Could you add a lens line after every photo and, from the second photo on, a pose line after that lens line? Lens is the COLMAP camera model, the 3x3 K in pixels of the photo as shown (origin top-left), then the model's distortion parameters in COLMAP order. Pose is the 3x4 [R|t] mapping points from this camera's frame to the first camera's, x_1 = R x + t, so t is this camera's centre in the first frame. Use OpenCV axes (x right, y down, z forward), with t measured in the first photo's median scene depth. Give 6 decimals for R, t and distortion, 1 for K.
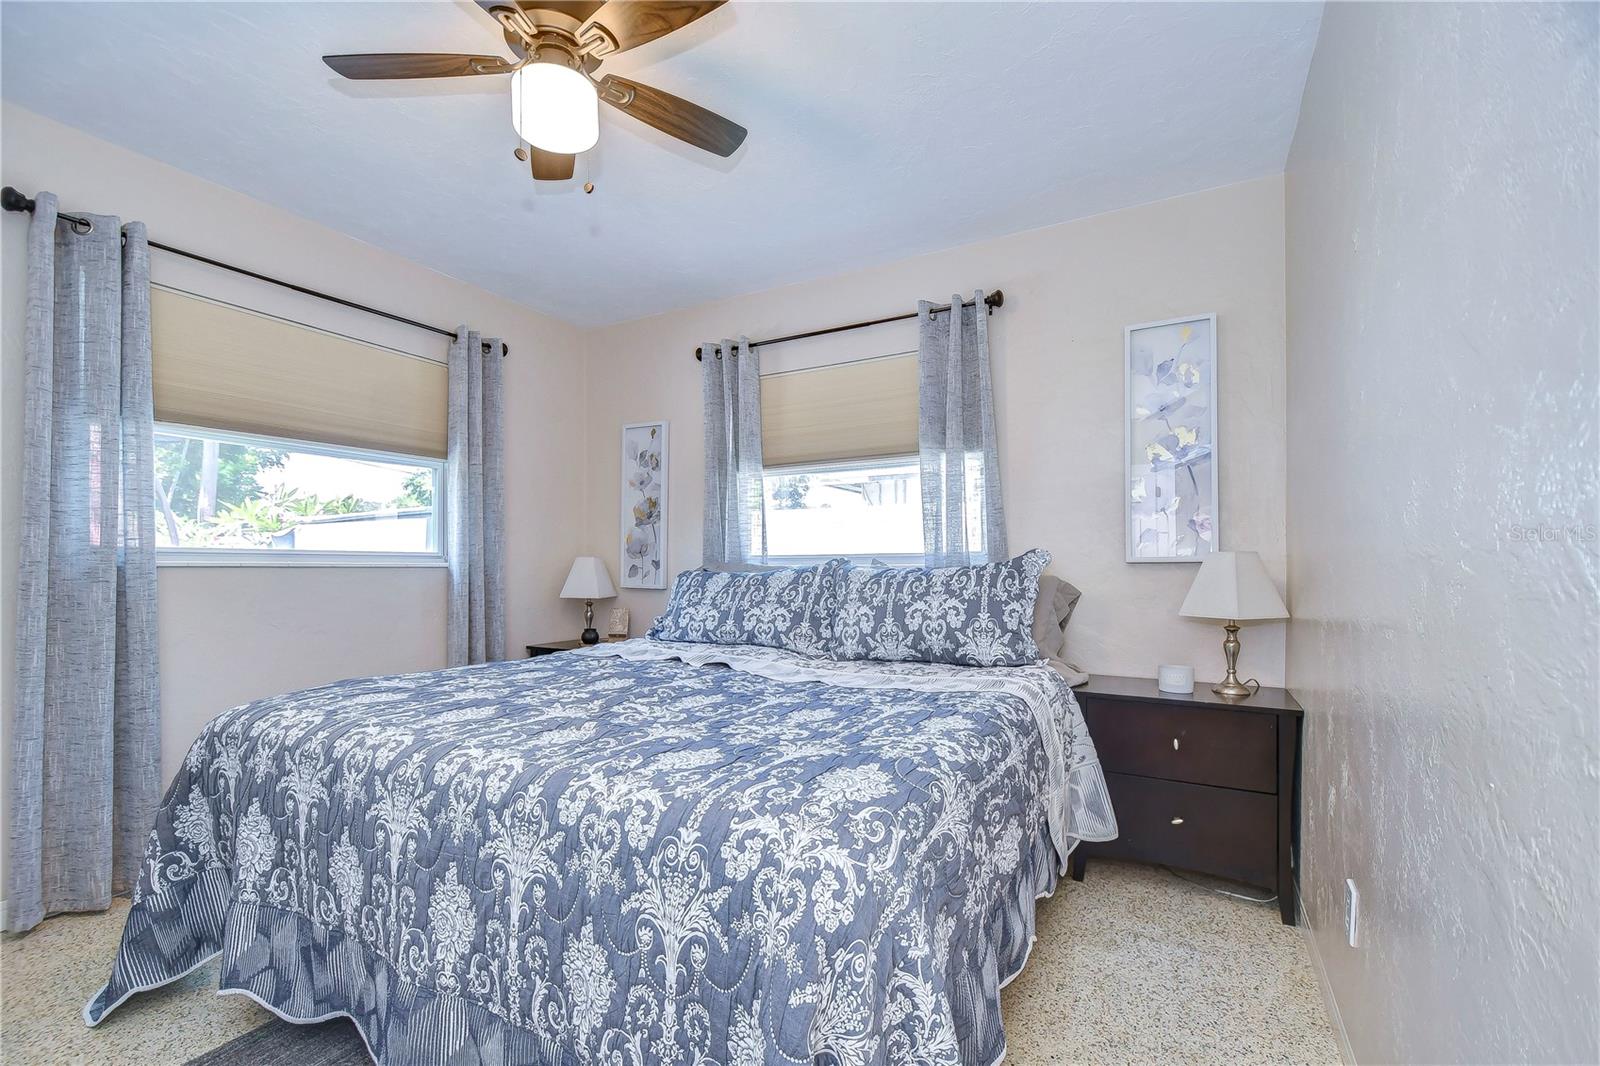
lens RADIAL K [[710.4, 0, 809.6], [0, 710.4, 578.6], [0, 0, 1]] dist [0.001812, -0.006804]
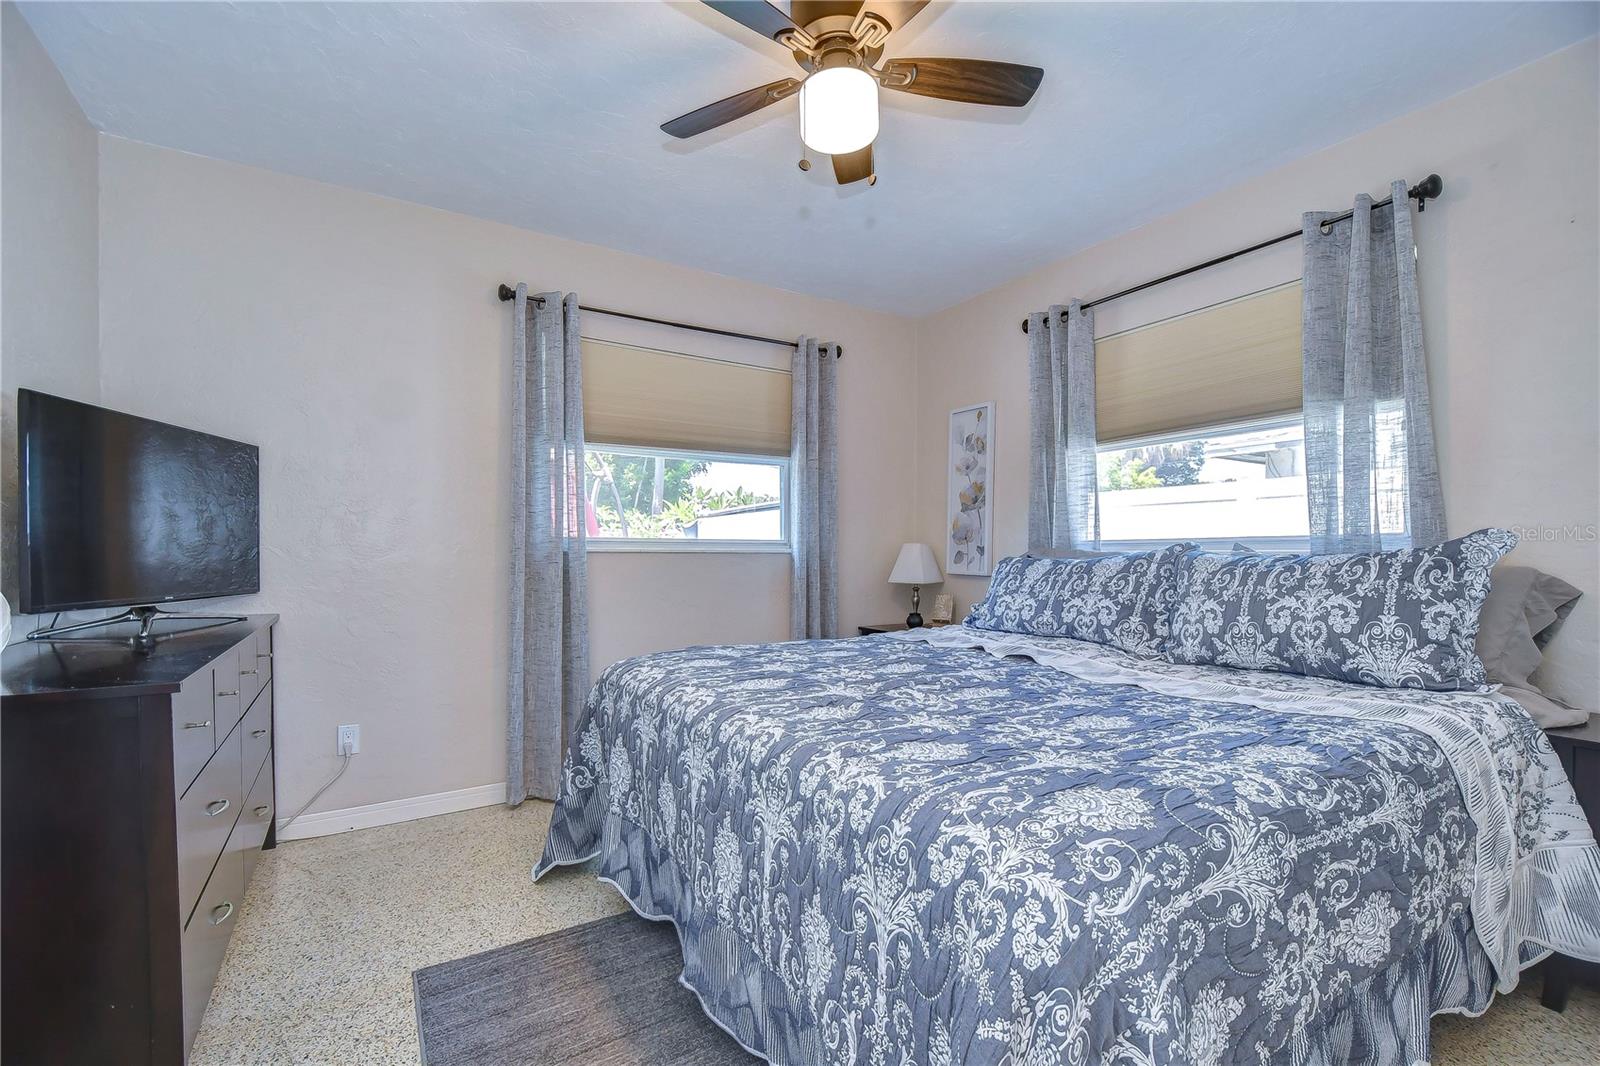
lens RADIAL K [[710.4, 0, 813.1], [0, 710.4, 579.4], [0, 0, 1]] dist [0.001812, -0.006804]
pose [[0.861294, 0.020905, -0.507676, 0.141112], [-0.010610, 0.999675, 0.023164, -0.000535], [0.507996, -0.014564, 0.861236, 0.070338]]
